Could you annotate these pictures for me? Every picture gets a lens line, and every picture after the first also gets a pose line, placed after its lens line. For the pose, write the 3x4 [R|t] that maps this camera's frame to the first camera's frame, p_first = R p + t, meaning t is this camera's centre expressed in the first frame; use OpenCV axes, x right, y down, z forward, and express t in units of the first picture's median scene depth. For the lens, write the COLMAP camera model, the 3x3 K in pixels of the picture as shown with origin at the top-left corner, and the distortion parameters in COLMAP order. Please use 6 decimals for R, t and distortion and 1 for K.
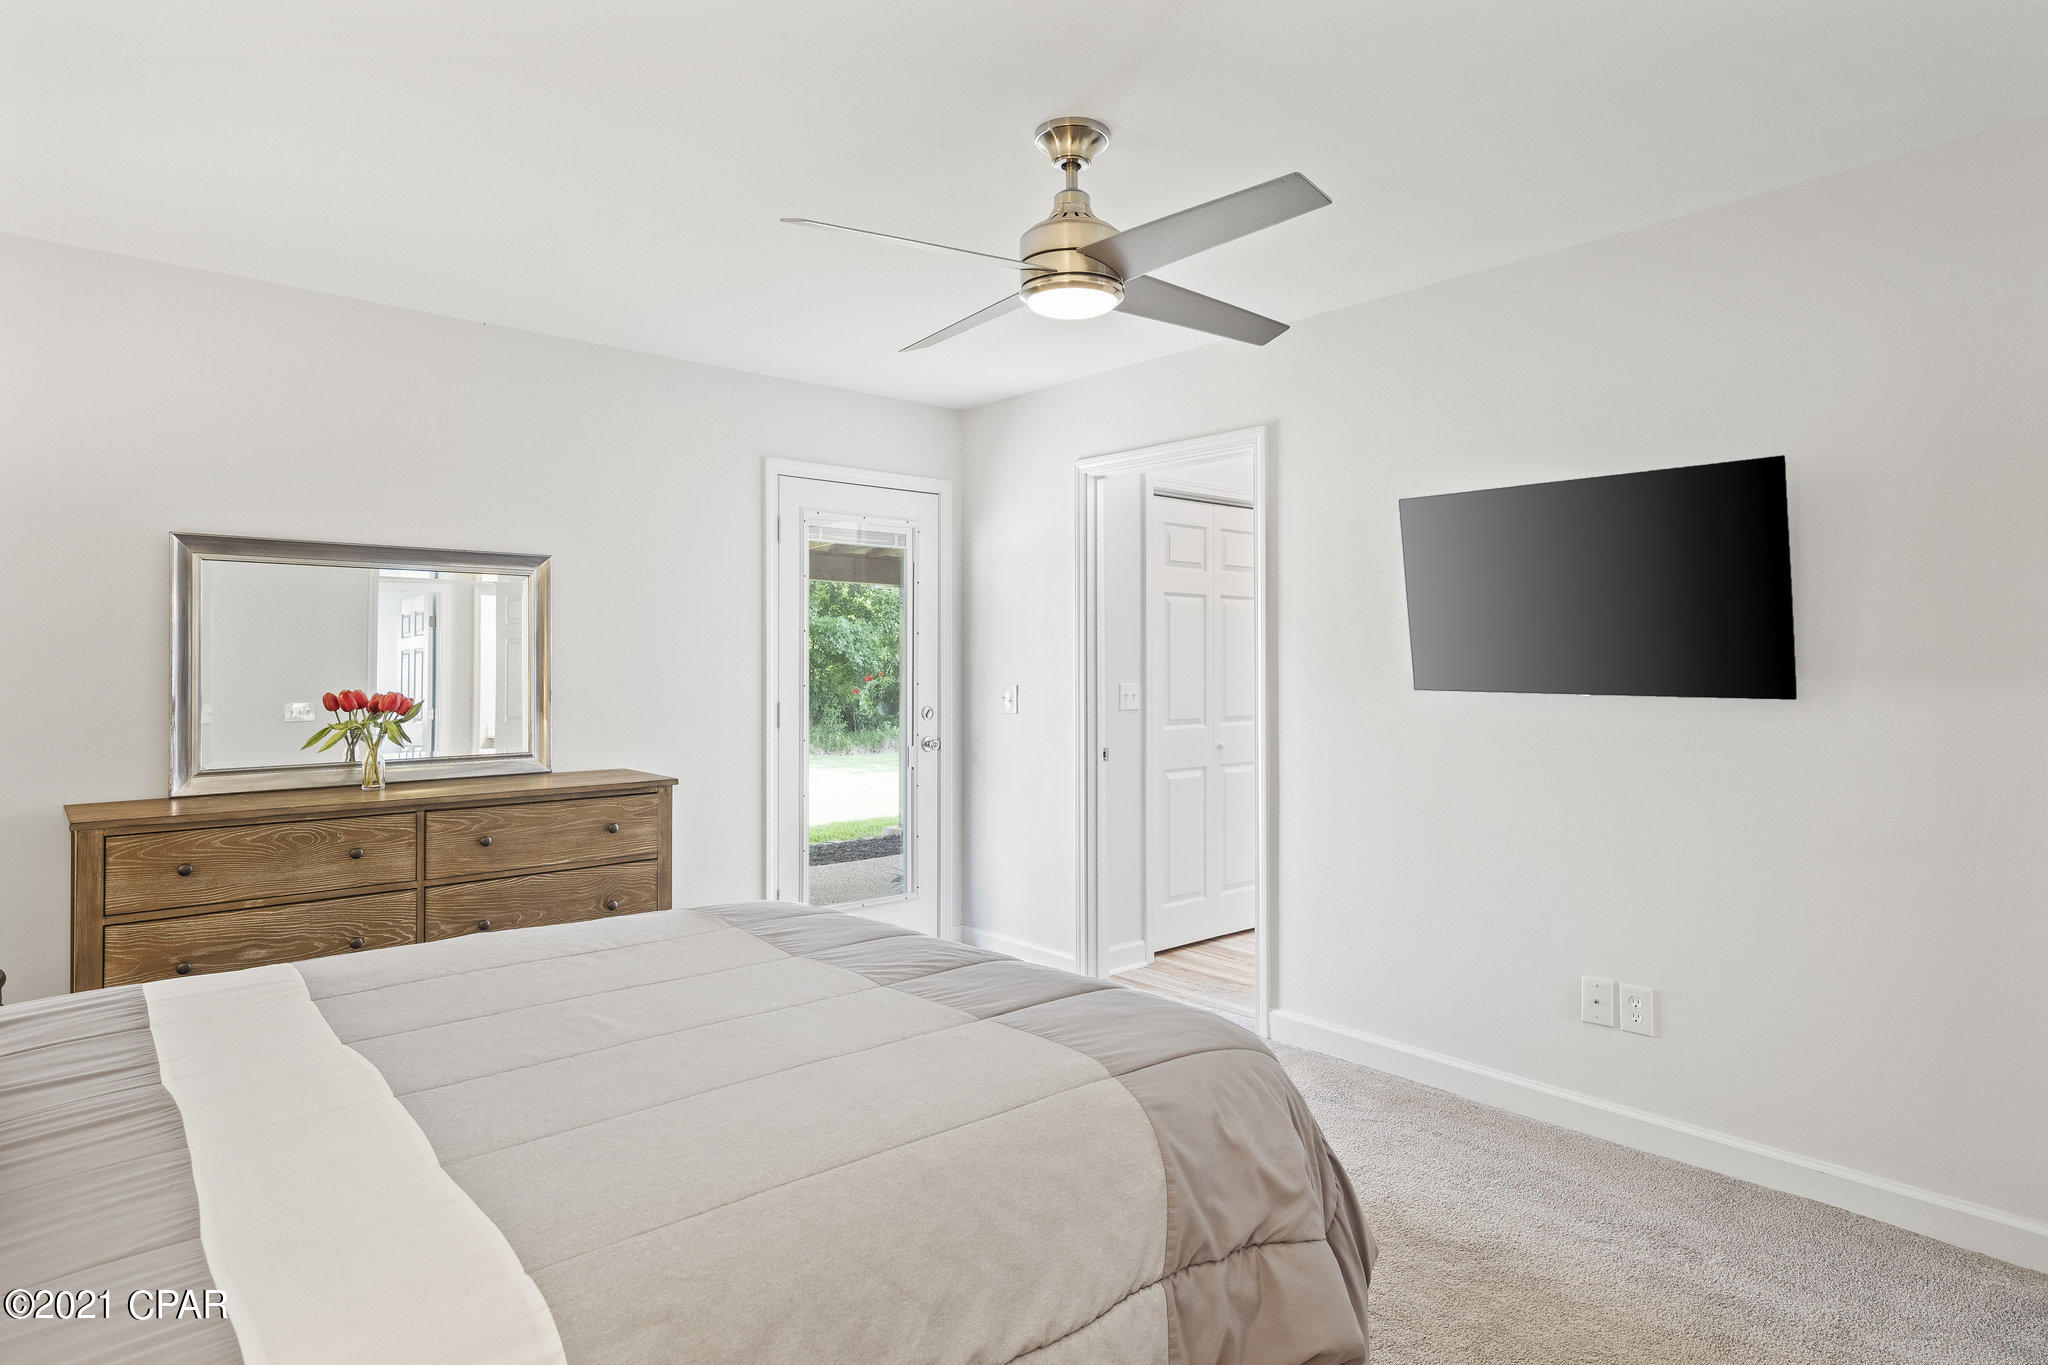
lens RADIAL K [[1129.2, 0, 1021.4], [0, 1129.2, 659.3], [0, 0, 1]] dist [0.001462, 0.000127]
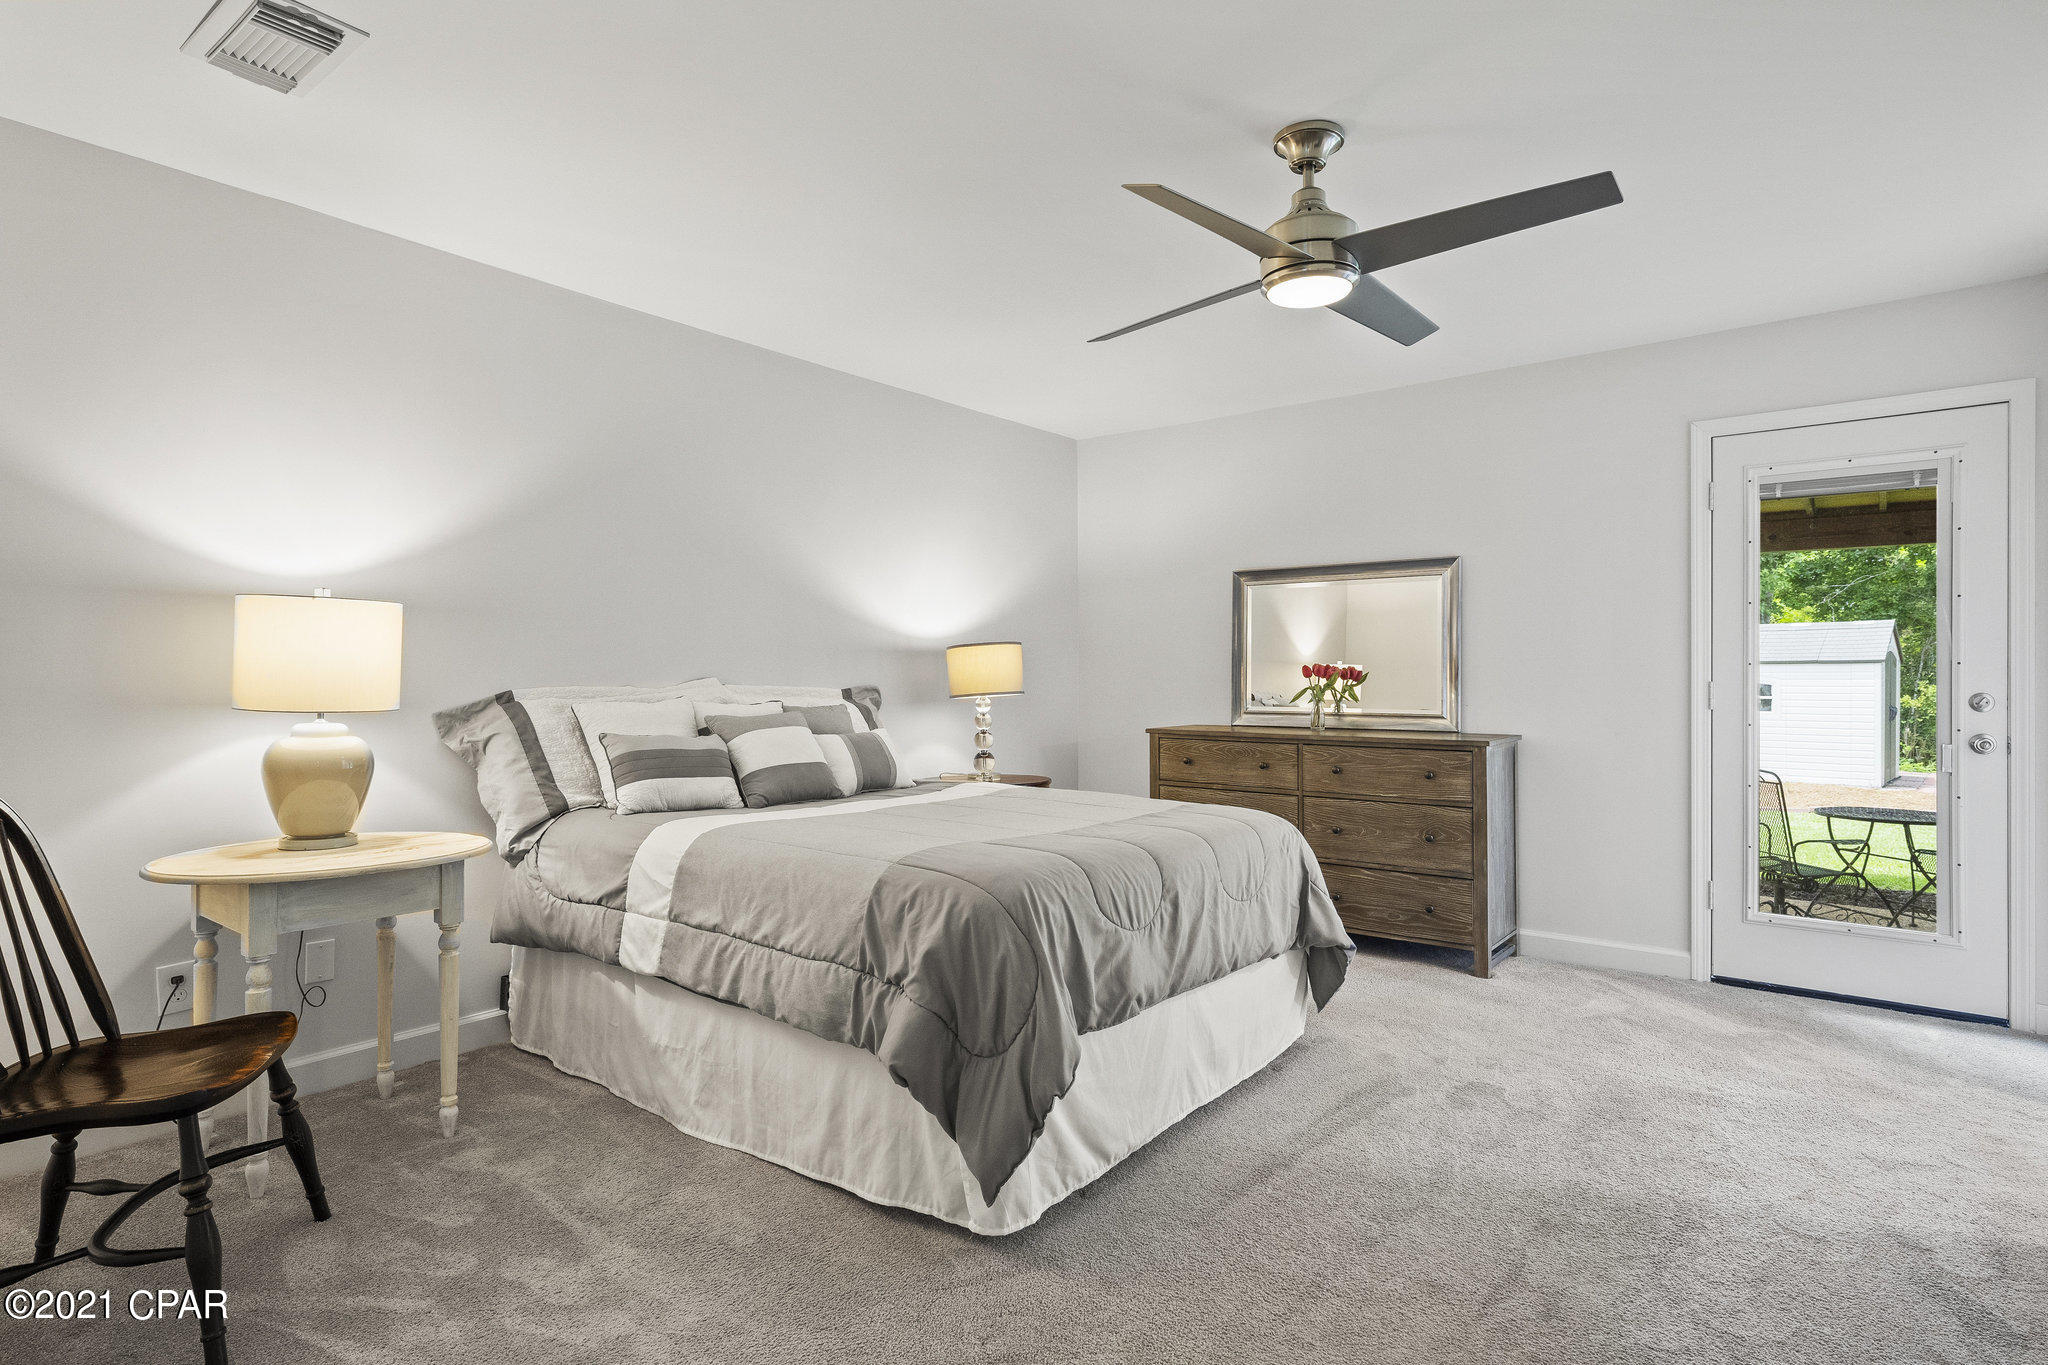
lens RADIAL K [[1011.1, 0, 1029.9], [0, 1011.1, 679.9], [0, 0, 1]] dist [0.003957, 0.000170]
pose [[0.191186, 0.011803, -0.981483, 0.658091], [0.006832, 0.999887, 0.013355, 0.028601], [0.981530, -0.009258, 0.191083, 0.374791]]
